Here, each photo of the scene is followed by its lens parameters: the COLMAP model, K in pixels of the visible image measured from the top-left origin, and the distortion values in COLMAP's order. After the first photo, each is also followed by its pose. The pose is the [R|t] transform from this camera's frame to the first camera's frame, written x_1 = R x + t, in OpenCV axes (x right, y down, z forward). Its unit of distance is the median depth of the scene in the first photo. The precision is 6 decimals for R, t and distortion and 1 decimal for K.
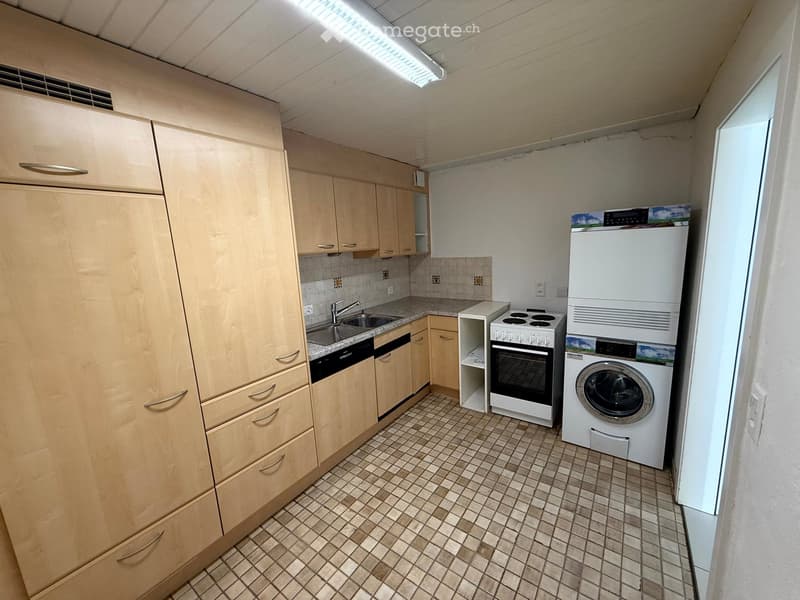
lens RADIAL K [[320.5, 0, 398.3], [0, 320.5, 300.4], [0, 0, 1]] dist [-0.002180, -0.000266]
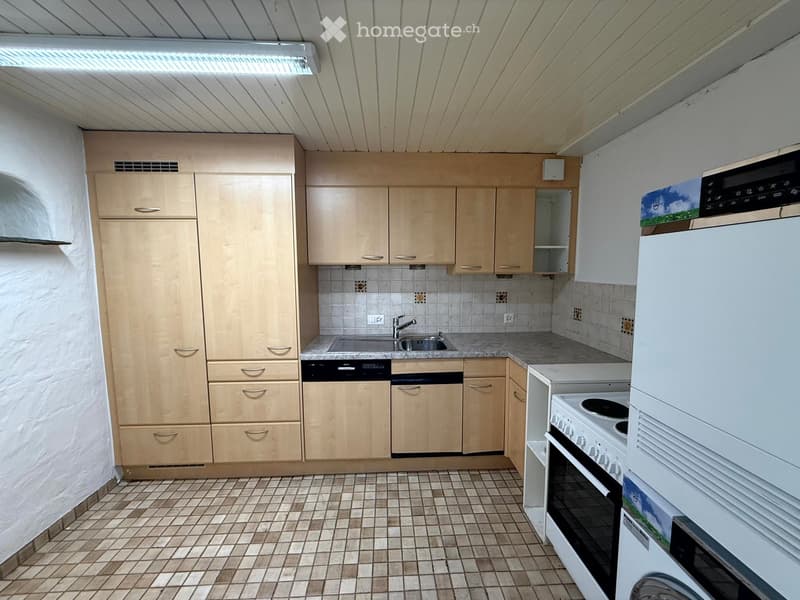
lens RADIAL K [[320.5, 0, 399.9], [0, 320.5, 299.9], [0, 0, 1]] dist [-0.002180, -0.000266]
pose [[0.622651, 0.124083, -0.772599, 0.666427], [-0.162944, 0.986264, 0.027080, -0.086352], [0.765346, 0.109029, 0.634317, 0.481719]]
